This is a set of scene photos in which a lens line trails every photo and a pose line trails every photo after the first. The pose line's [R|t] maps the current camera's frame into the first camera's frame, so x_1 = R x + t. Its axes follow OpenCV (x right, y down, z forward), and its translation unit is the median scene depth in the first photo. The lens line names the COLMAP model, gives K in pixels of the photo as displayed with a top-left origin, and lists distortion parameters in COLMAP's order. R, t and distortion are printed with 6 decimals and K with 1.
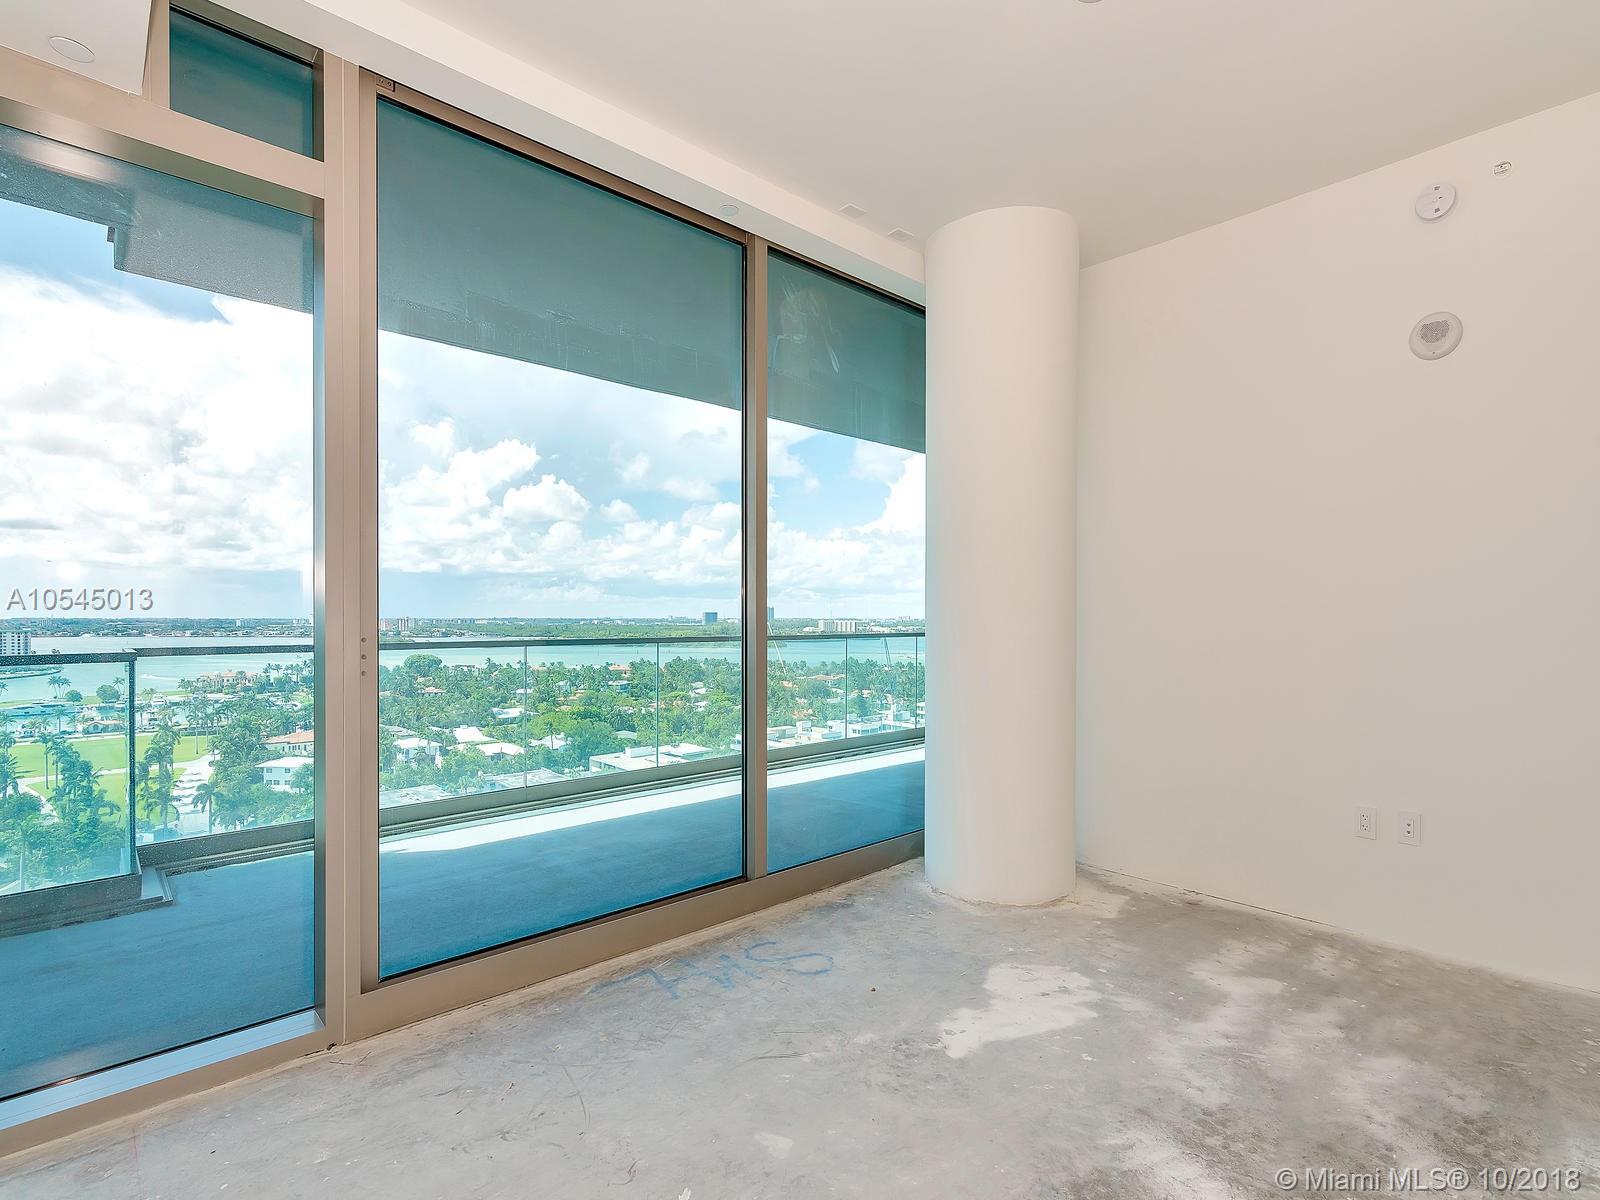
lens RADIAL K [[780.4, 0, 794.3], [0, 780.4, 626.4], [0, 0, 1]] dist [-0.001892, -0.000389]
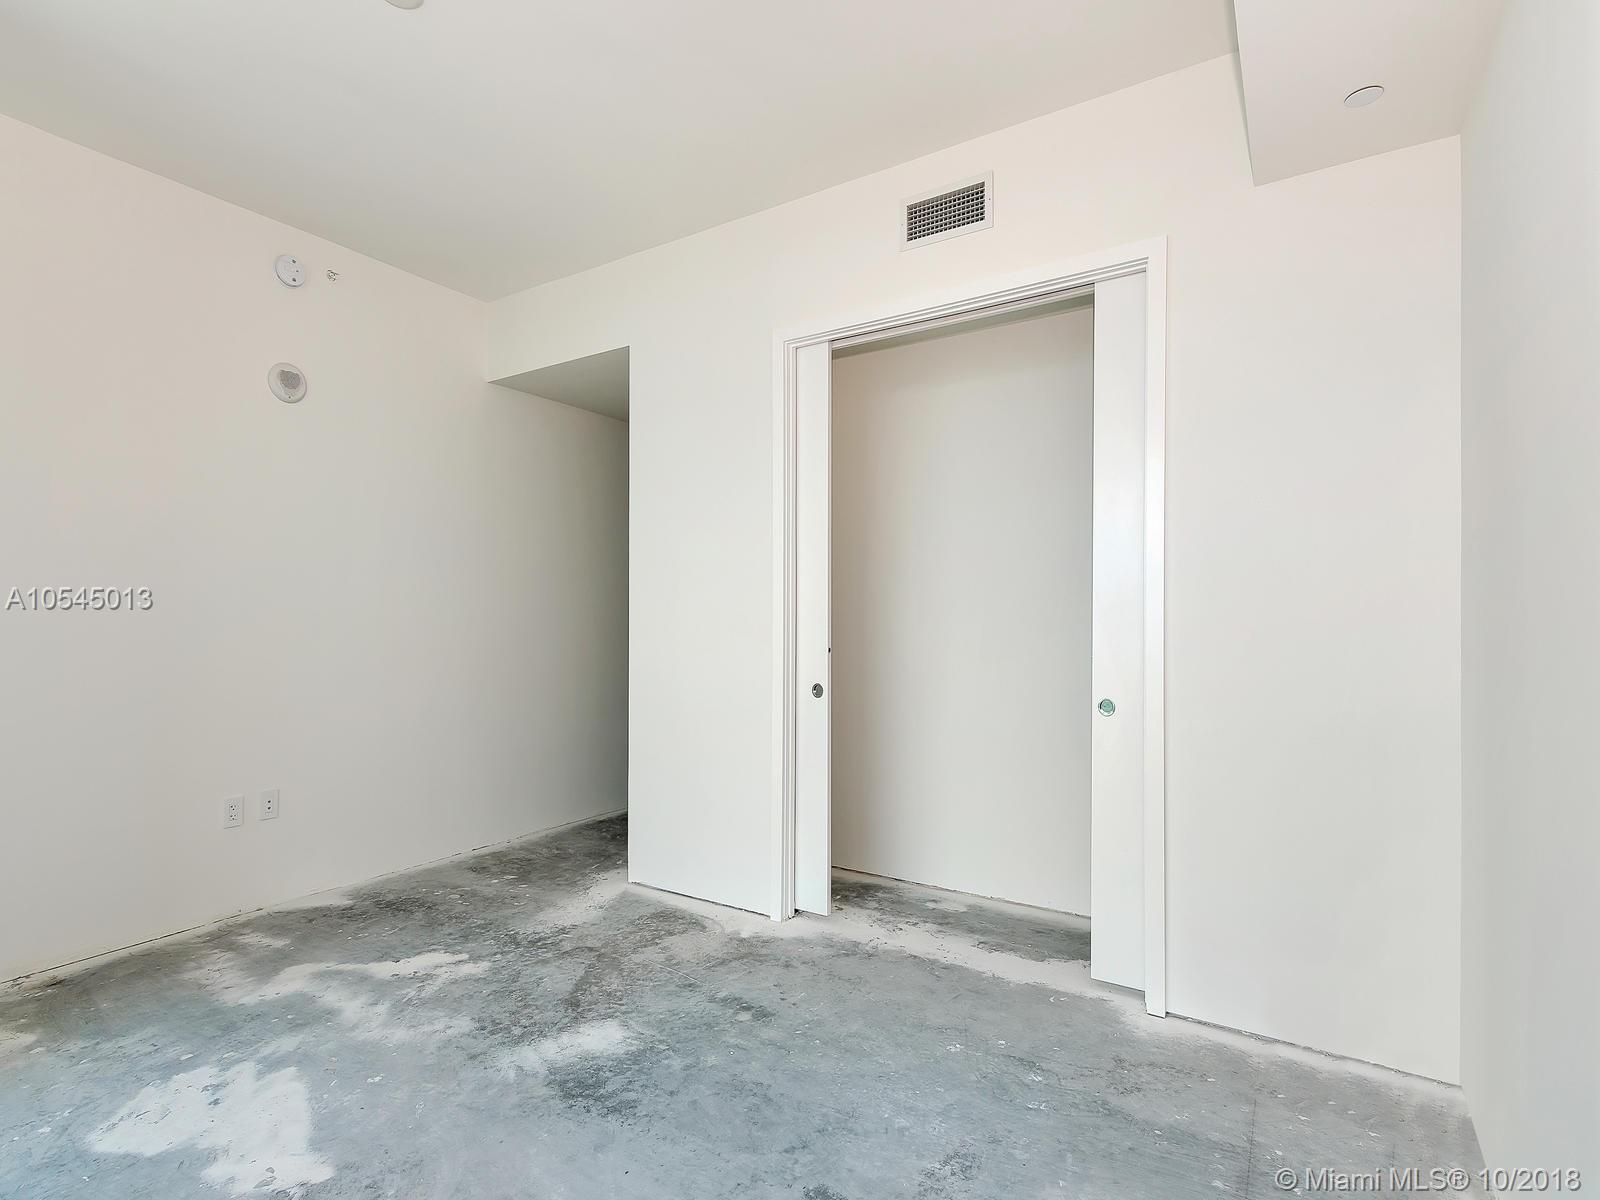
lens RADIAL K [[778.2, 0, 794.8], [0, 778.2, 608.4], [0, 0, 1]] dist [0.000032, 0.000299]
pose [[-0.255602, 0.007169, 0.966755, -0.566613], [0.009057, 0.999946, -0.005020, -0.015973], [-0.966740, 0.007473, -0.255653, 0.607308]]
